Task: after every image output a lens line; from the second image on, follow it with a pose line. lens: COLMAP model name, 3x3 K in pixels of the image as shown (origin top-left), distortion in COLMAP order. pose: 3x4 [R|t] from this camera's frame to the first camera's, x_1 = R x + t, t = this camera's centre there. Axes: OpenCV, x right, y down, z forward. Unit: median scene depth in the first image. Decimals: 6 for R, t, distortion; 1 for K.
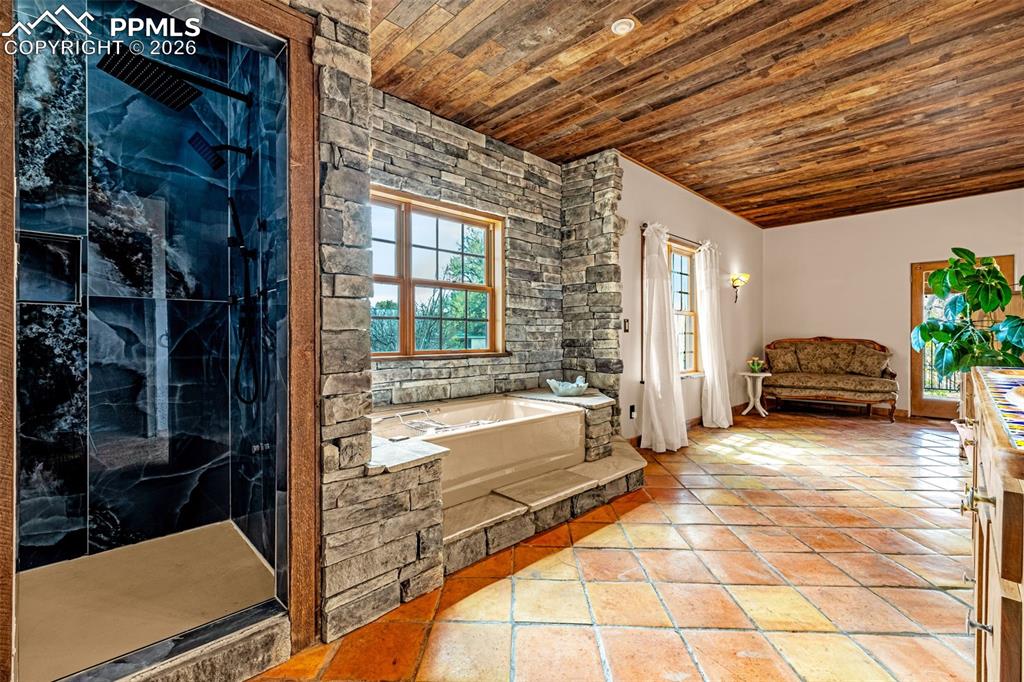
lens RADIAL K [[447.8, 0, 504.6], [0, 447.8, 336.9], [0, 0, 1]] dist [-0.001349, -0.000176]
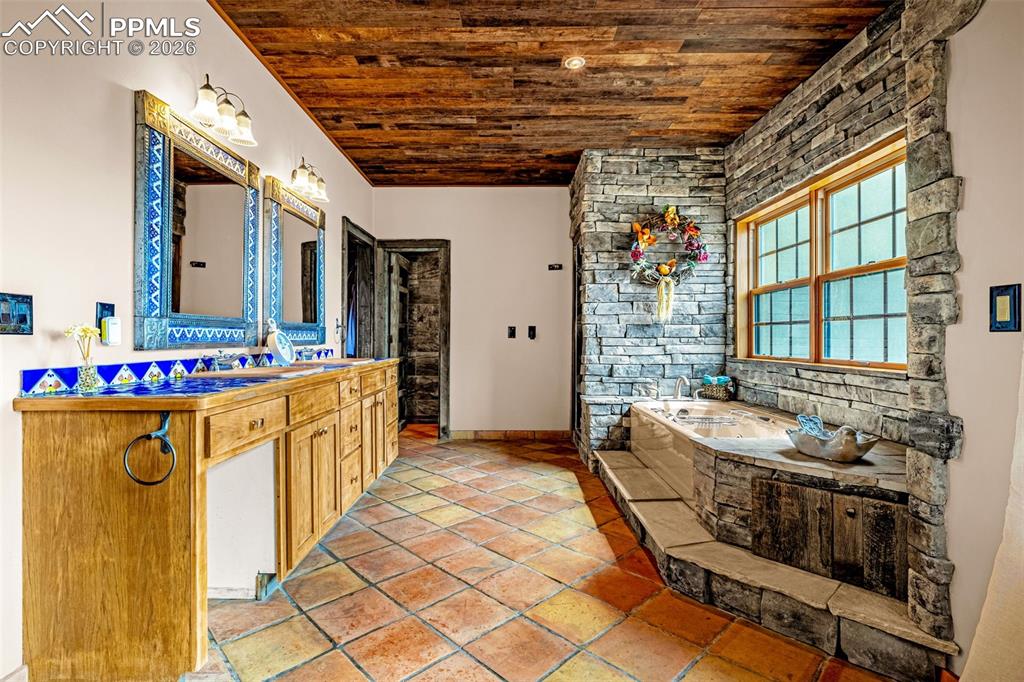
lens RADIAL K [[447.8, 0, 504.6], [0, 447.8, 336.9], [0, 0, 1]] dist [-0.001349, -0.000176]
pose [[-0.693828, -0.002358, -0.720137, 0.968329], [-0.004627, 0.999989, 0.001183, -0.009804], [0.720126, 0.004153, -0.693831, 1.346790]]
